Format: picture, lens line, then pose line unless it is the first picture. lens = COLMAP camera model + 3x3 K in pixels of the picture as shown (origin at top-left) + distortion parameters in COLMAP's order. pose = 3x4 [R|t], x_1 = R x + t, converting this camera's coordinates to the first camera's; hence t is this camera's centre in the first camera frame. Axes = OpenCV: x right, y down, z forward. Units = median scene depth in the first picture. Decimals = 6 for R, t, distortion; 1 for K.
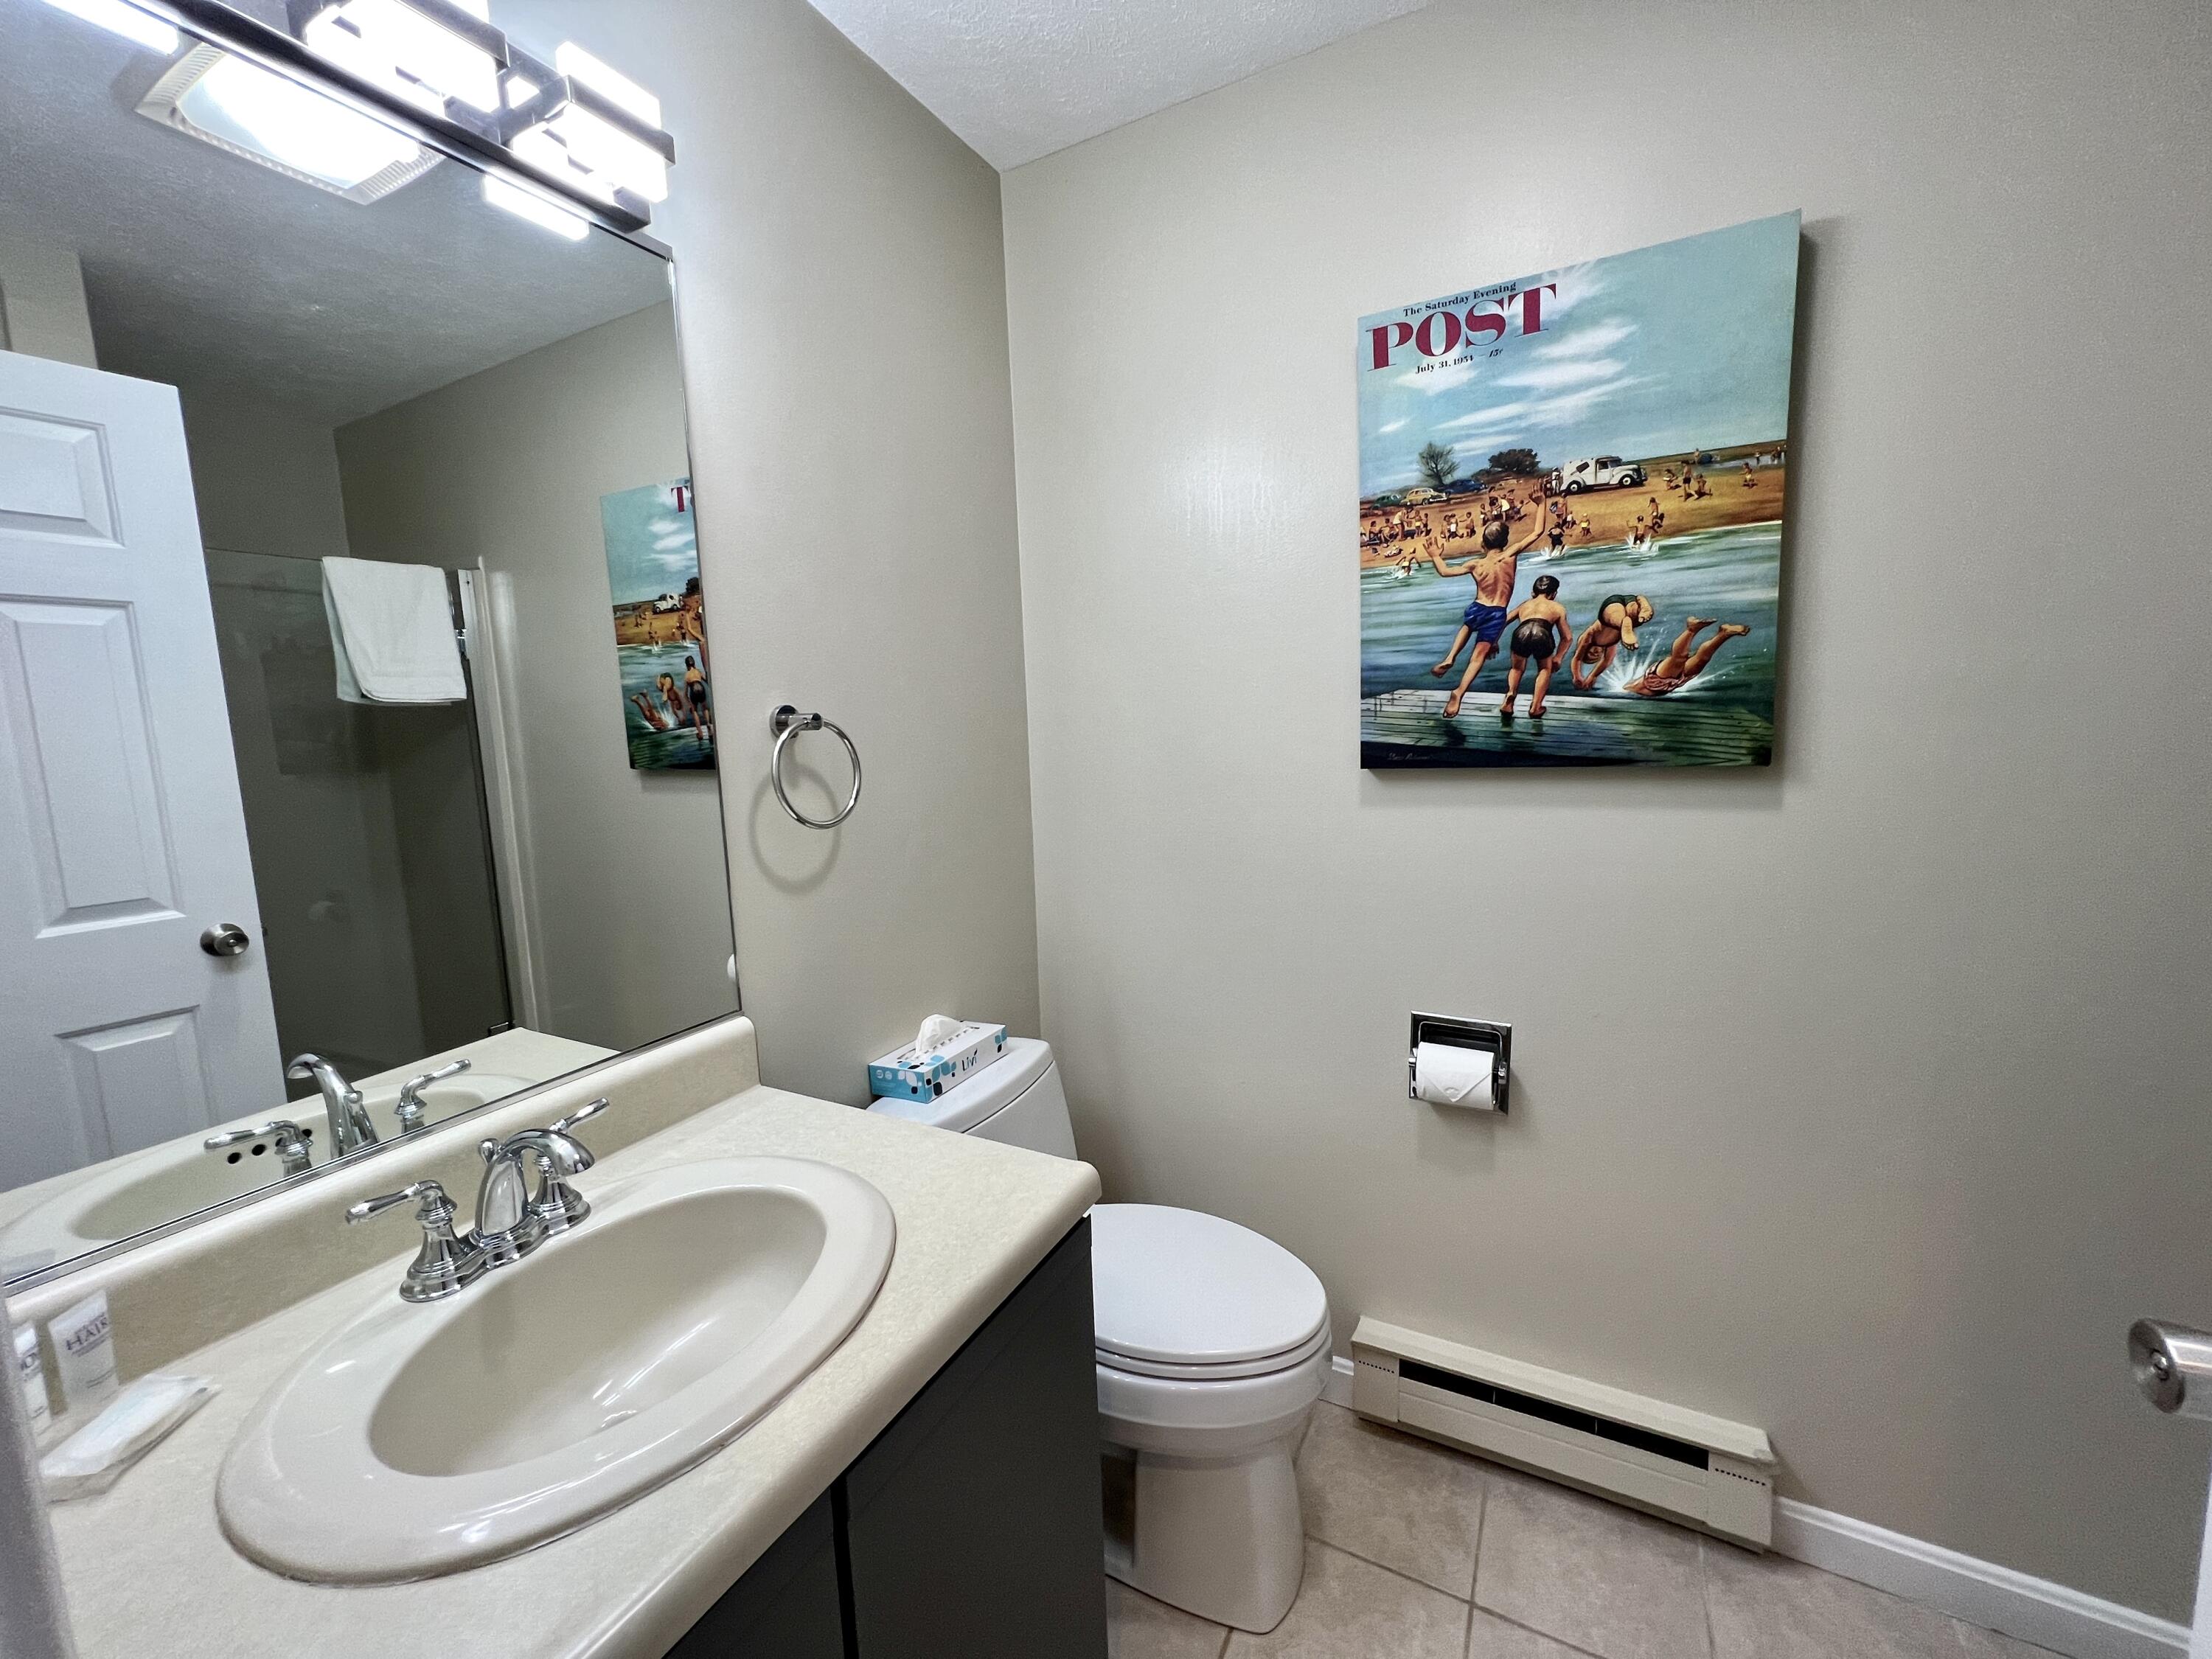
lens RADIAL K [[890.1, 0, 1100.7], [0, 890.1, 827.8], [0, 0, 1]] dist [-0.003758, -0.000278]
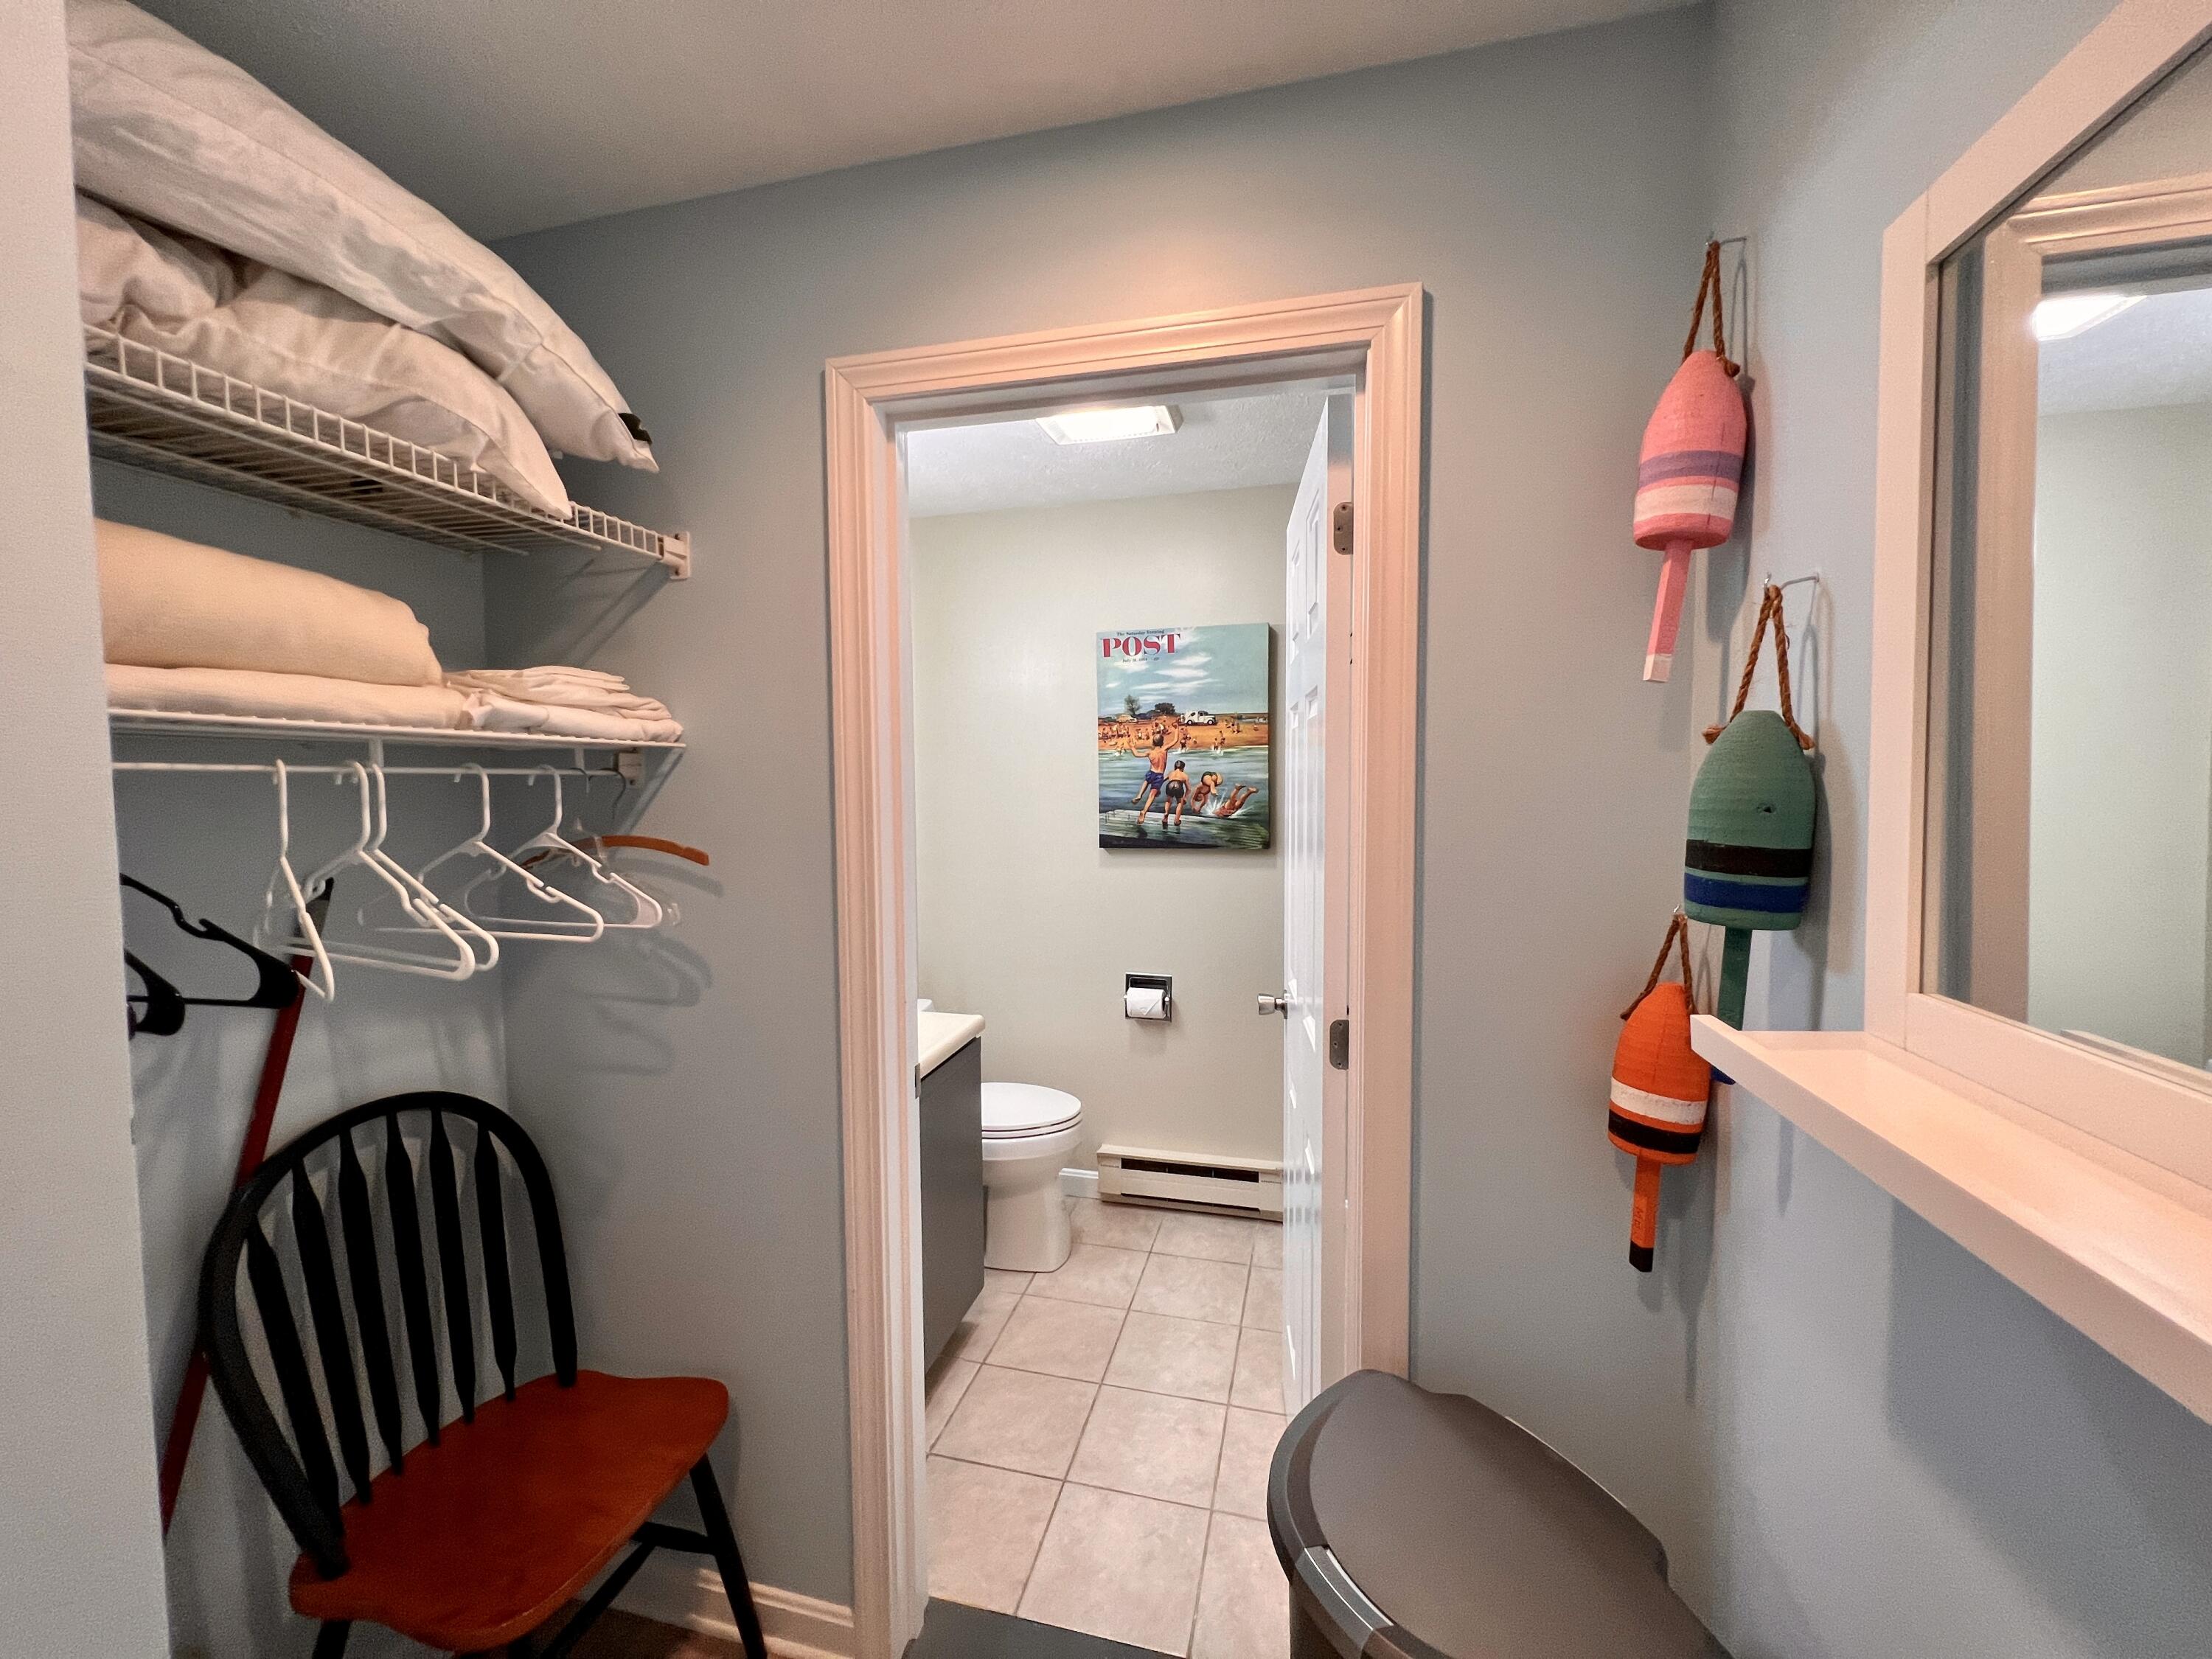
lens RADIAL K [[885.2, 0, 1105.2], [0, 885.2, 826.6], [0, 0, 1]] dist [-0.002228, 0.000791]
pose [[0.970566, 0.015956, 0.240304, -0.190300], [0.003221, 0.996853, -0.079201, 0.047375], [-0.240812, 0.077644, 0.967461, -1.022738]]
